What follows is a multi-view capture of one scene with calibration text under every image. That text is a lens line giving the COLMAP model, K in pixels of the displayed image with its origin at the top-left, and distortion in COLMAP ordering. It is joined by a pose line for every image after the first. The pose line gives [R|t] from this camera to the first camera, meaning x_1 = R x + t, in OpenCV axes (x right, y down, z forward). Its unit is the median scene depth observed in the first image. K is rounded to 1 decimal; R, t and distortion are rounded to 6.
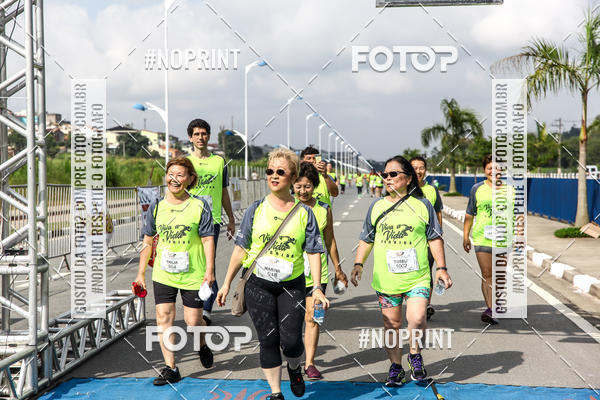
lens RADIAL K [[1132.7, 0, 300.0], [0, 1132.7, 200.0], [0, 0, 1]] dist [0.186754, -0.069792]
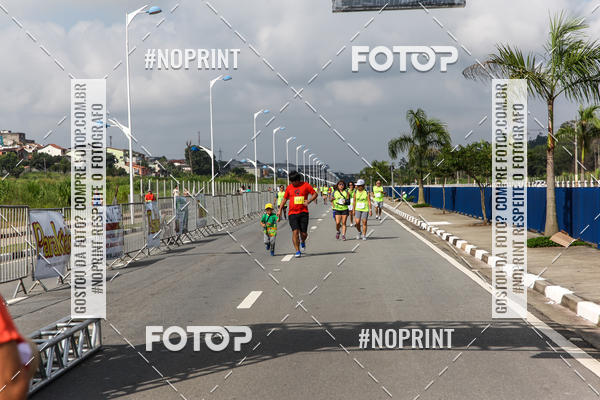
lens RADIAL K [[1130.9, 0, 300.0], [0, 1130.9, 200.0], [0, 0, 1]] dist [0.198074, -0.182838]
pose [[0.999386, -0.022865, 0.026530, 0.006219], [0.023184, 0.999662, -0.011782, -0.001420], [-0.026252, 0.012389, 0.999579, 0.032992]]
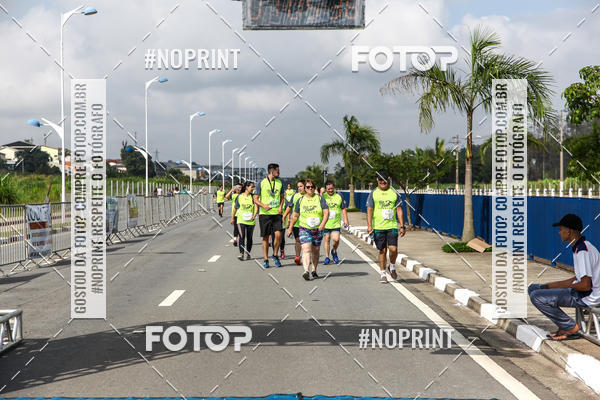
lens RADIAL K [[1132.7, 0, 300.0], [0, 1132.7, 200.0], [0, 0, 1]] dist [0.186754, -0.069792]
pose [[0.996742, -0.002941, 0.080607, 0.020115], [0.004051, 0.999899, -0.013607, -0.001230], [-0.080559, 0.013889, 0.996653, -0.012475]]
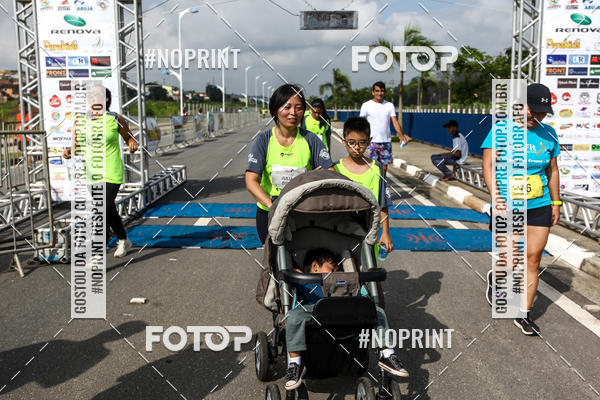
lens RADIAL K [[634.3, 0, 300.0], [0, 634.3, 200.0], [0, 0, 1]] dist [-0.000127, 0.019180]
pose [[0.997014, -0.010584, 0.076490, -0.016090], [0.001510, 0.993045, 0.117724, 0.005220], [-0.077204, -0.117257, 0.990096, -0.128656]]
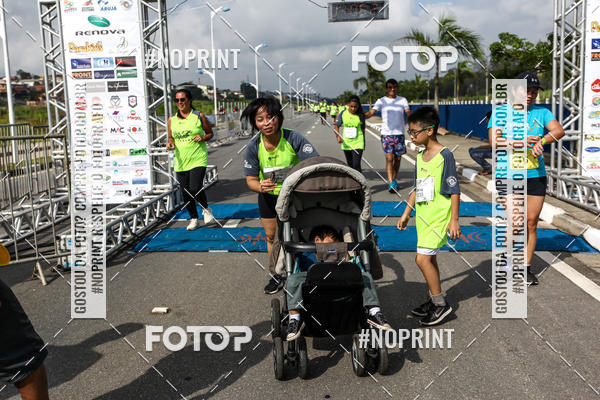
lens RADIAL K [[634.3, 0, 300.0], [0, 634.3, 200.0], [0, 0, 1]] dist [-0.000127, 0.019180]
pose [[0.999351, -0.031292, 0.017818, -0.008823], [0.028870, 0.991995, 0.122930, 0.004900], [-0.021522, -0.122336, 0.992255, -0.105645]]
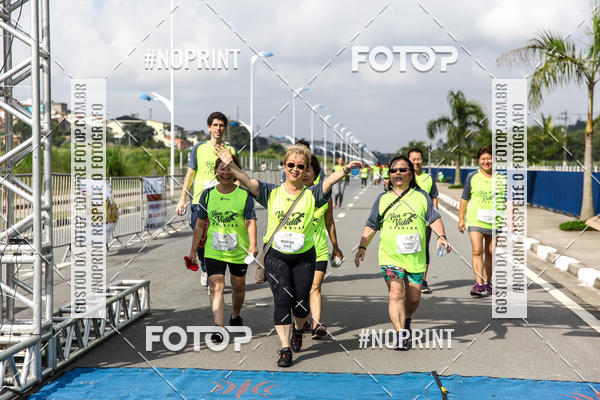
lens RADIAL K [[1130.9, 0, 300.0], [0, 1130.9, 200.0], [0, 0, 1]] dist [0.198074, -0.182838]
pose [[0.999963, 0.007573, -0.004176, -0.000188], [-0.007539, 0.999940, 0.007945, -0.000129], [0.004236, -0.007913, 0.999960, 0.002167]]
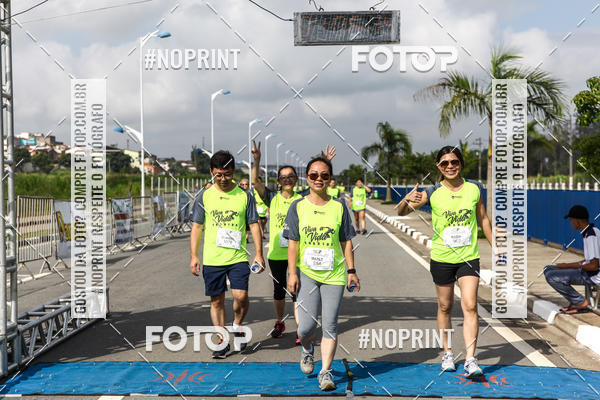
lens RADIAL K [[971.1, 0, 300.0], [0, 971.1, 200.0], [0, 0, 1]] dist [0.100110, -0.044245]
pose [[0.999326, -0.007637, 0.035901, 0.020152], [0.007943, 0.999933, -0.008396, -0.000017], [-0.035835, 0.008676, 0.999320, -0.006472]]
